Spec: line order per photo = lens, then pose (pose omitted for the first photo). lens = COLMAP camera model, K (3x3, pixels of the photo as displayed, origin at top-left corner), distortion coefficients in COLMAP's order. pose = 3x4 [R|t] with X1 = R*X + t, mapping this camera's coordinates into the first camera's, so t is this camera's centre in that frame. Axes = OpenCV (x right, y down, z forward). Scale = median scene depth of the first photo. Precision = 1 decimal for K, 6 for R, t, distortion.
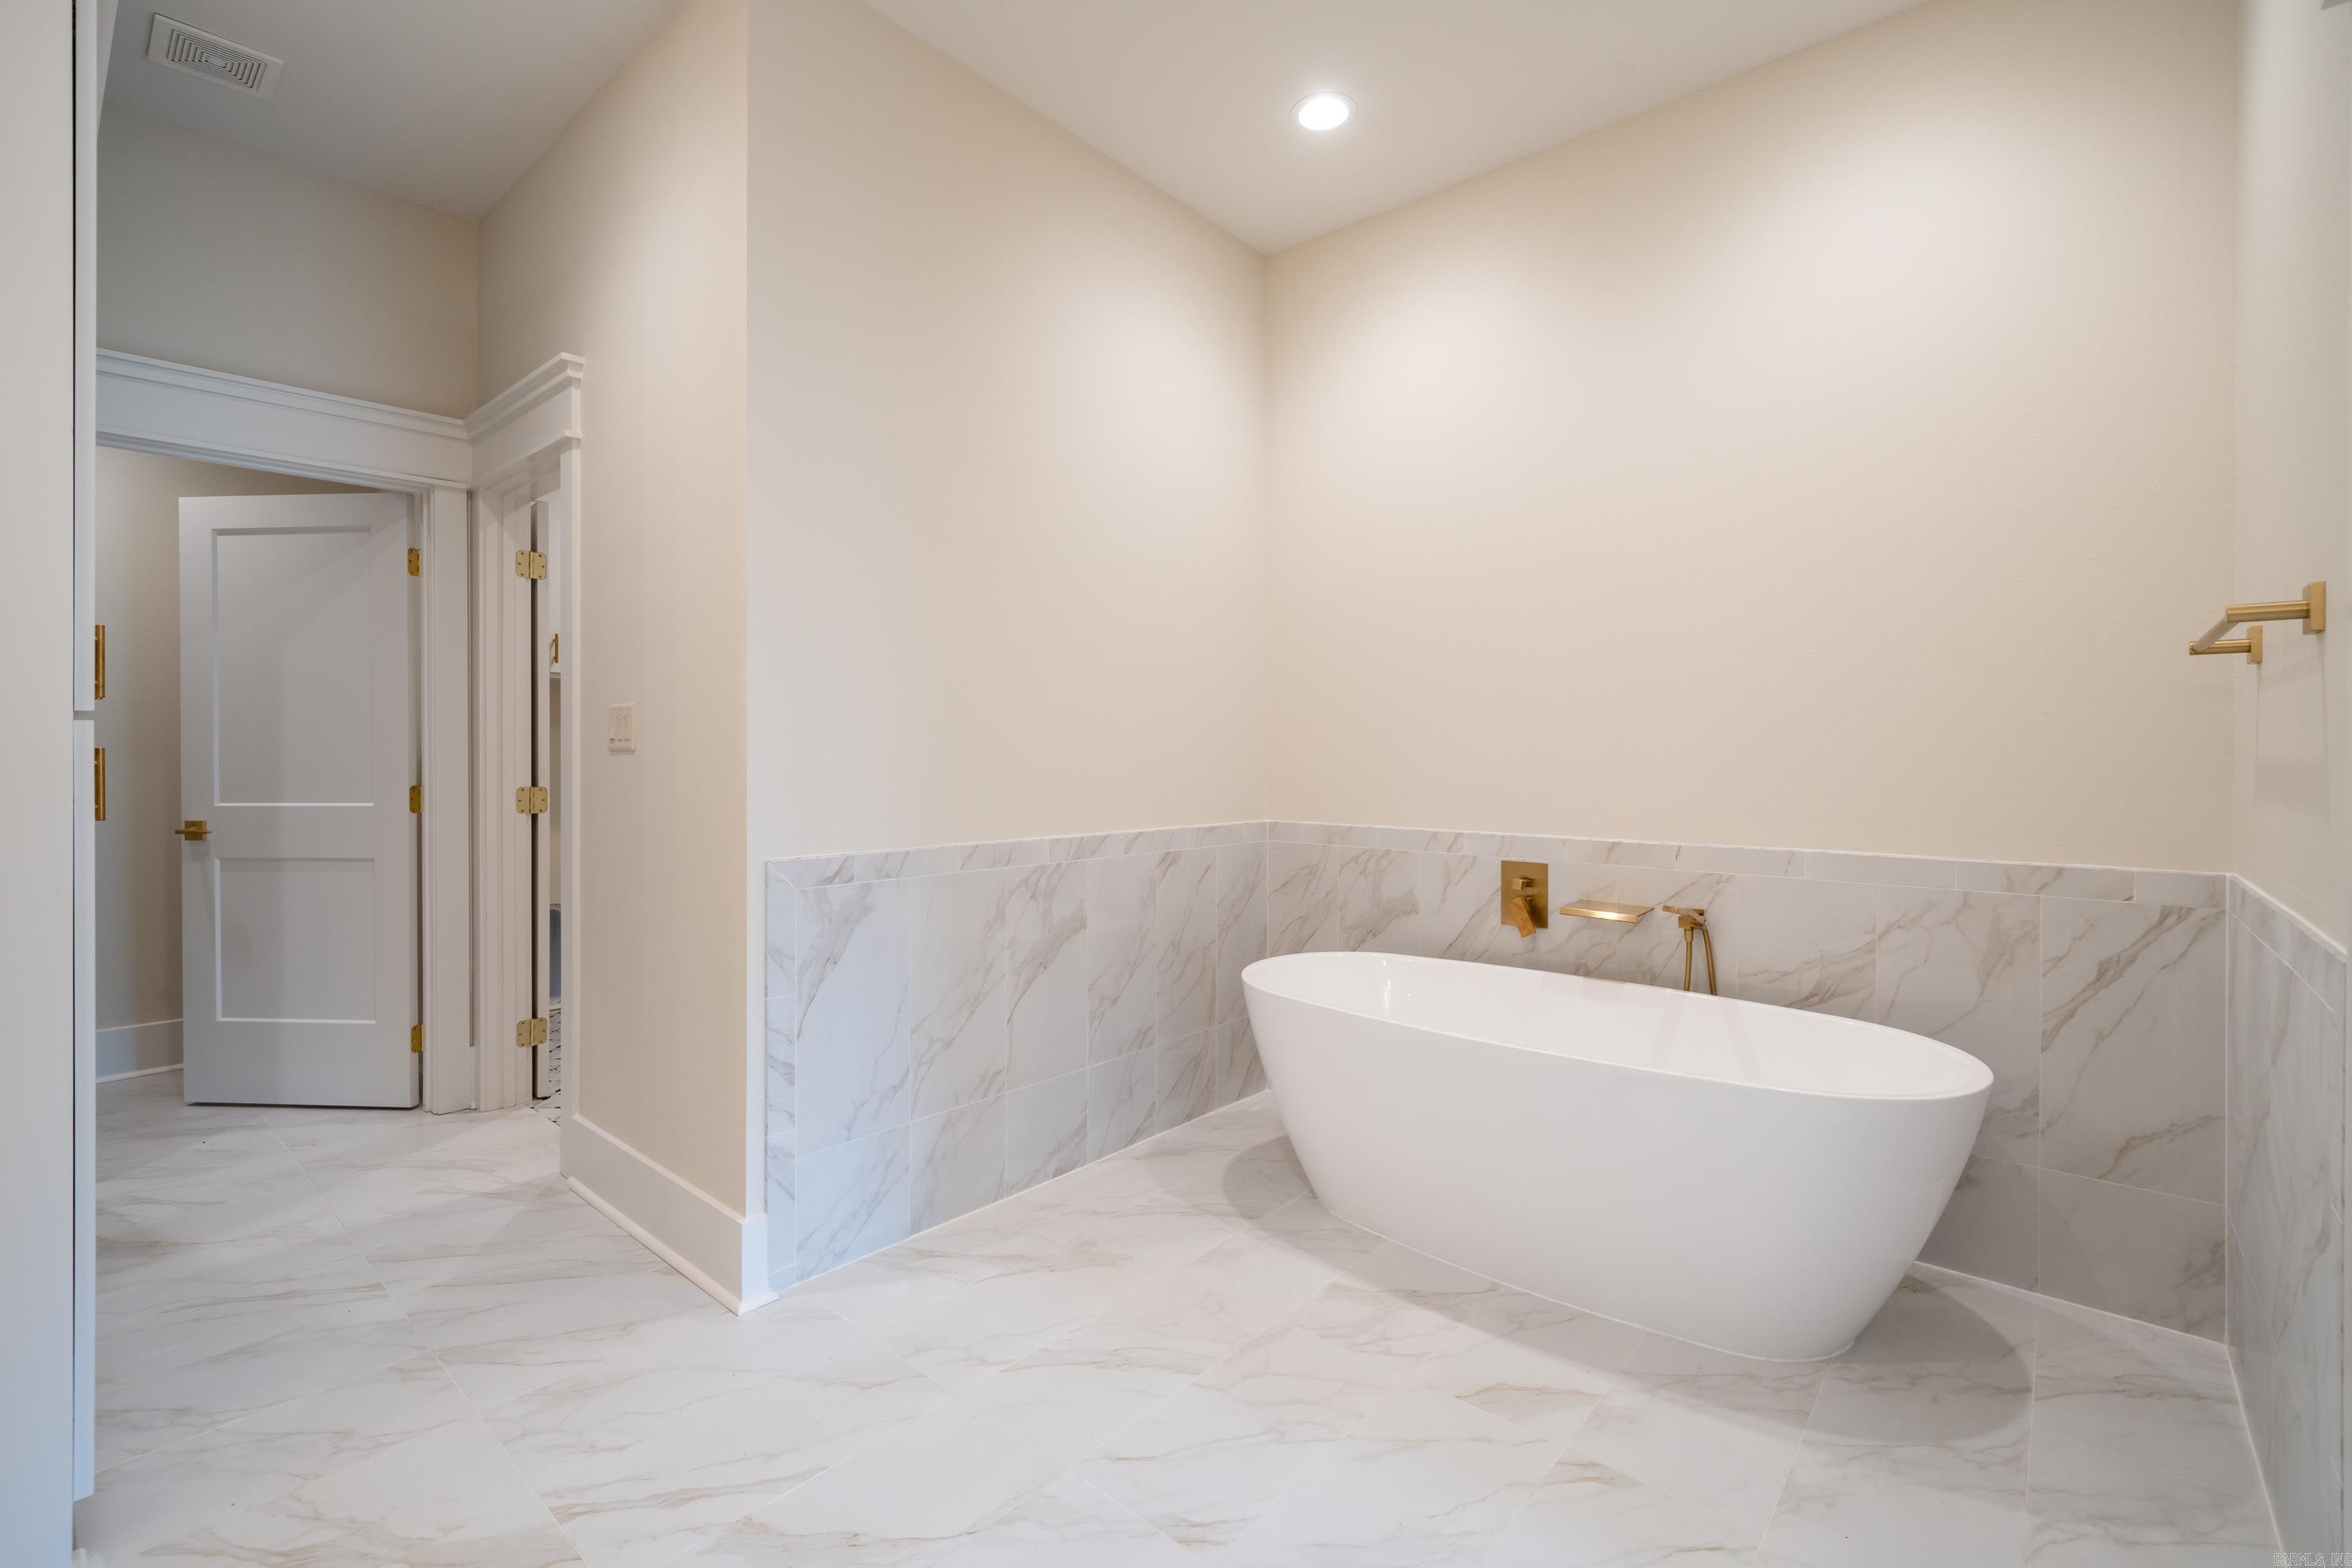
lens RADIAL K [[1026.1, 0, 1186.0], [0, 1026.1, 760.1], [0, 0, 1]] dist [0.001293, -0.000245]
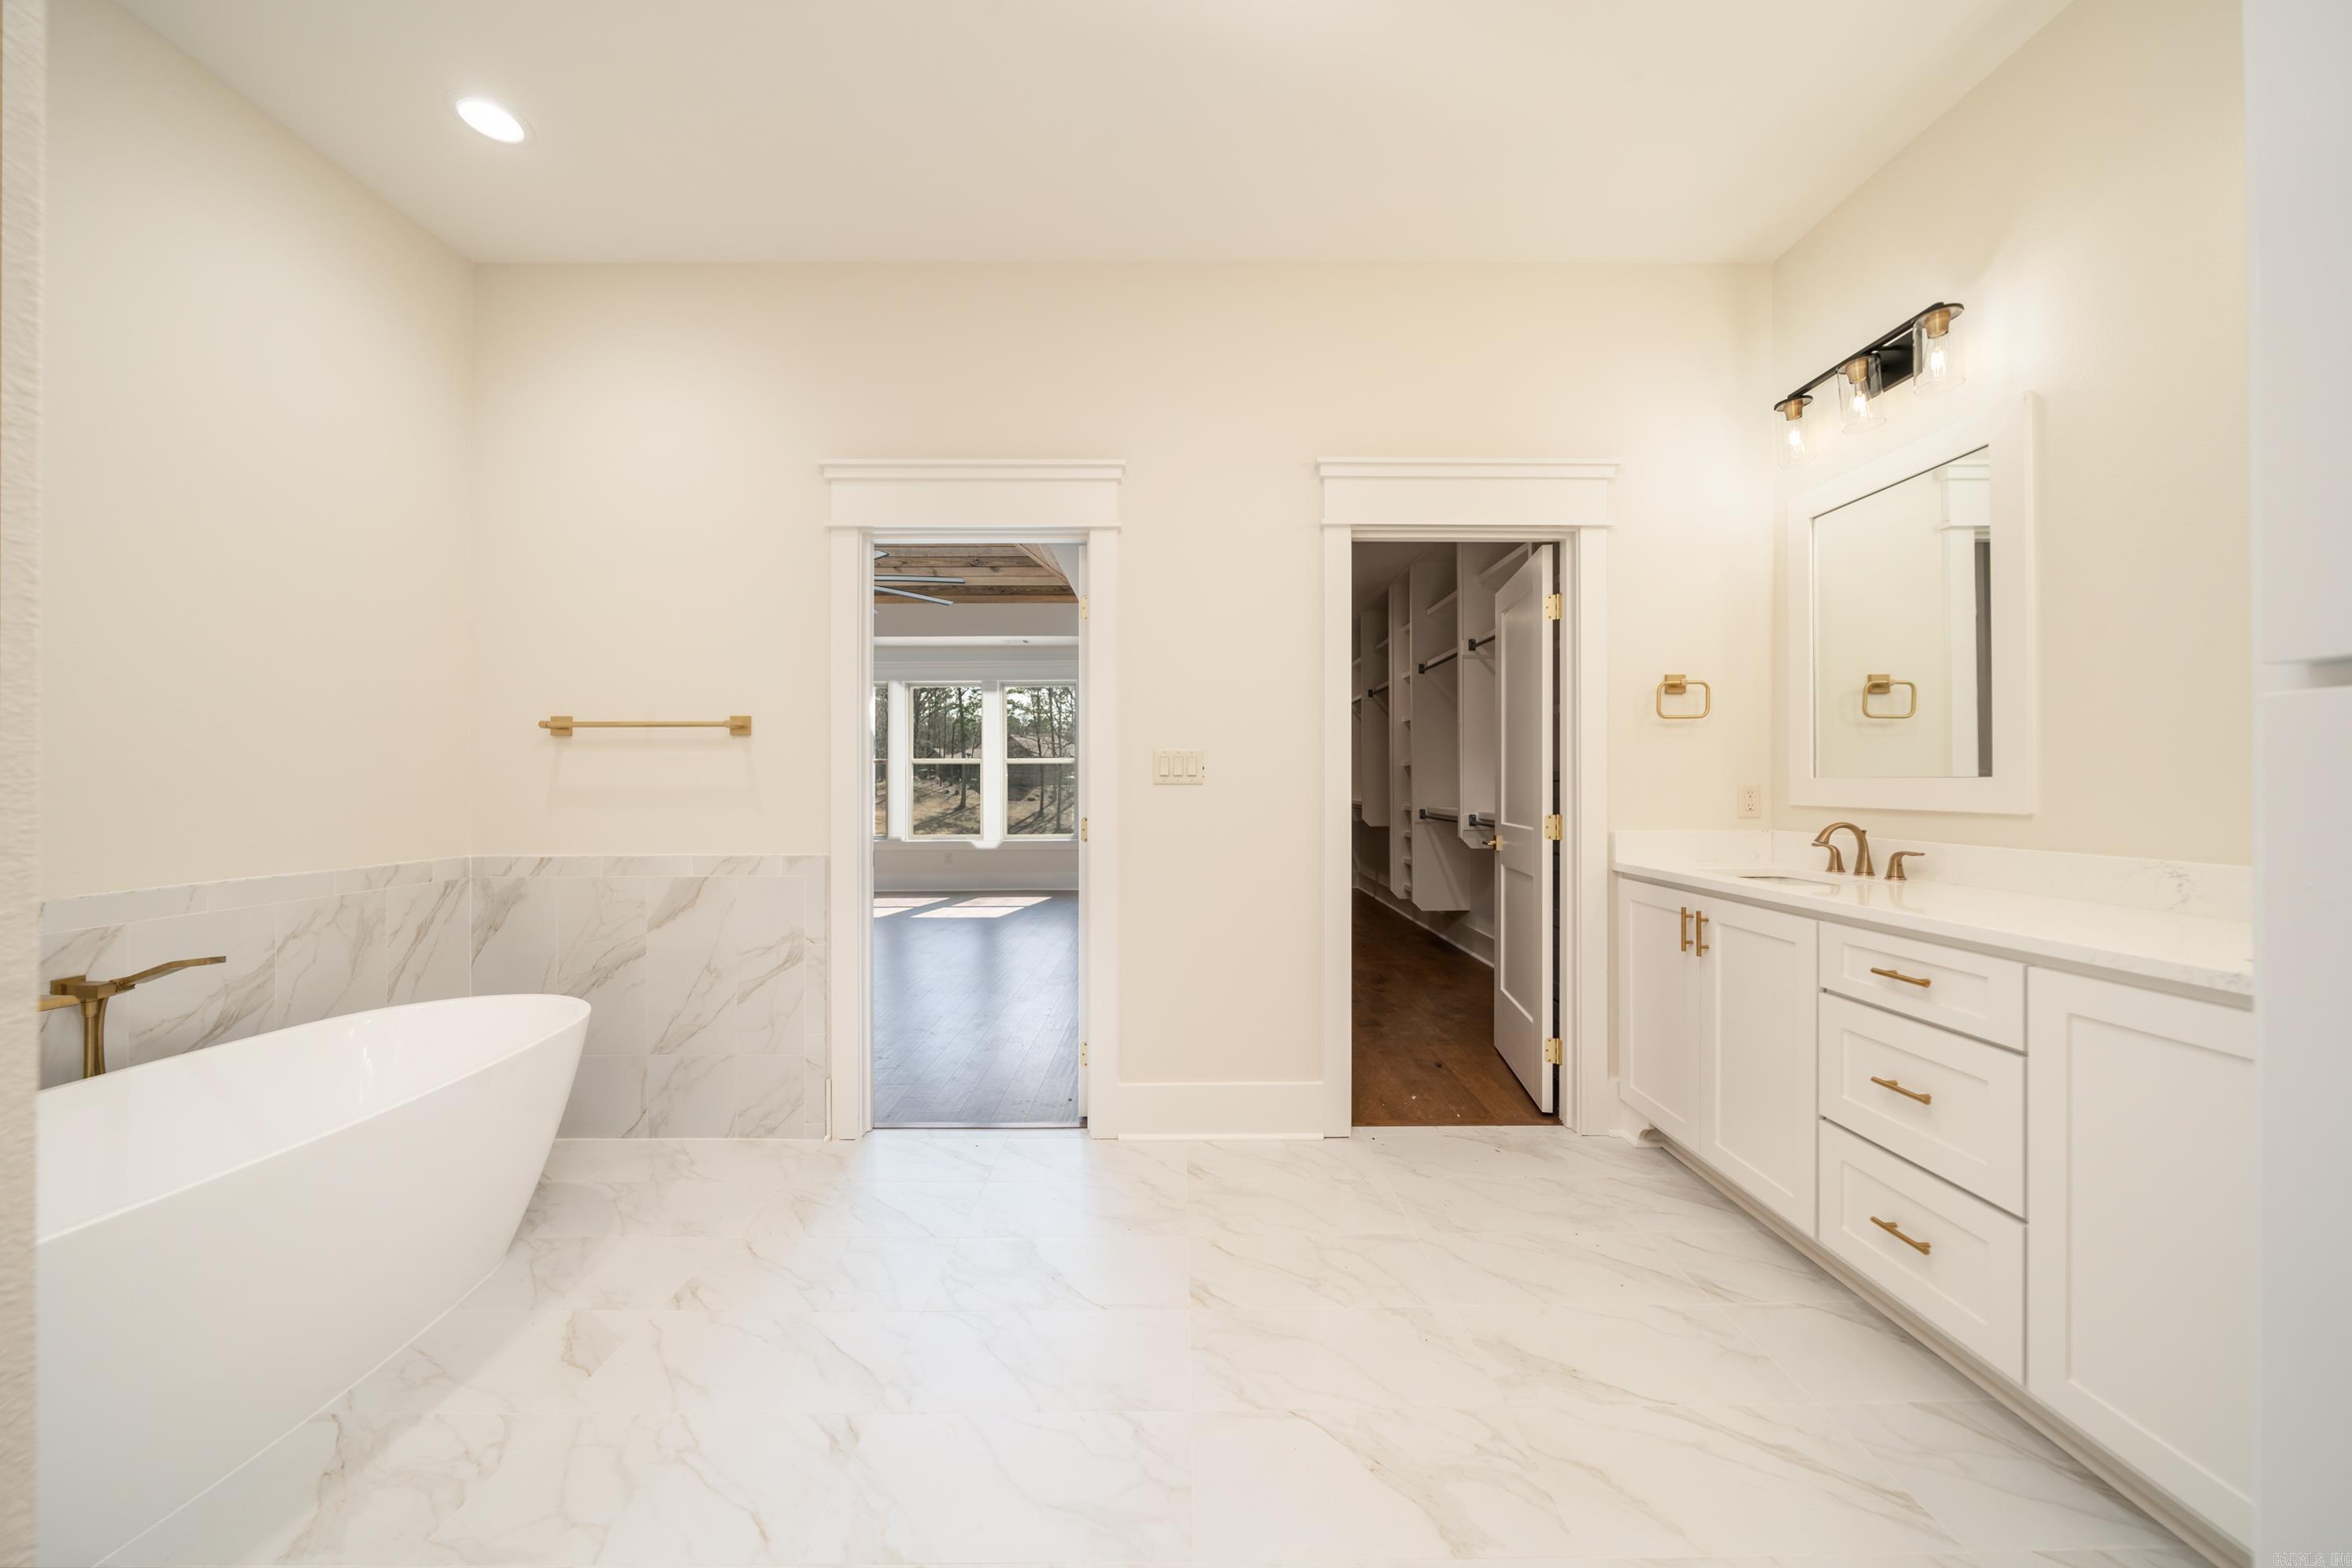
lens RADIAL K [[791.3, 0, 1173.2], [0, 791.3, 780.0], [0, 0, 1]] dist [-0.005879, 0.000013]
pose [[-0.648438, 0.002574, 0.761263, -0.625550], [0.007004, 0.999972, 0.002585, -0.006712], [-0.761235, 0.007008, -0.648438, 0.862758]]
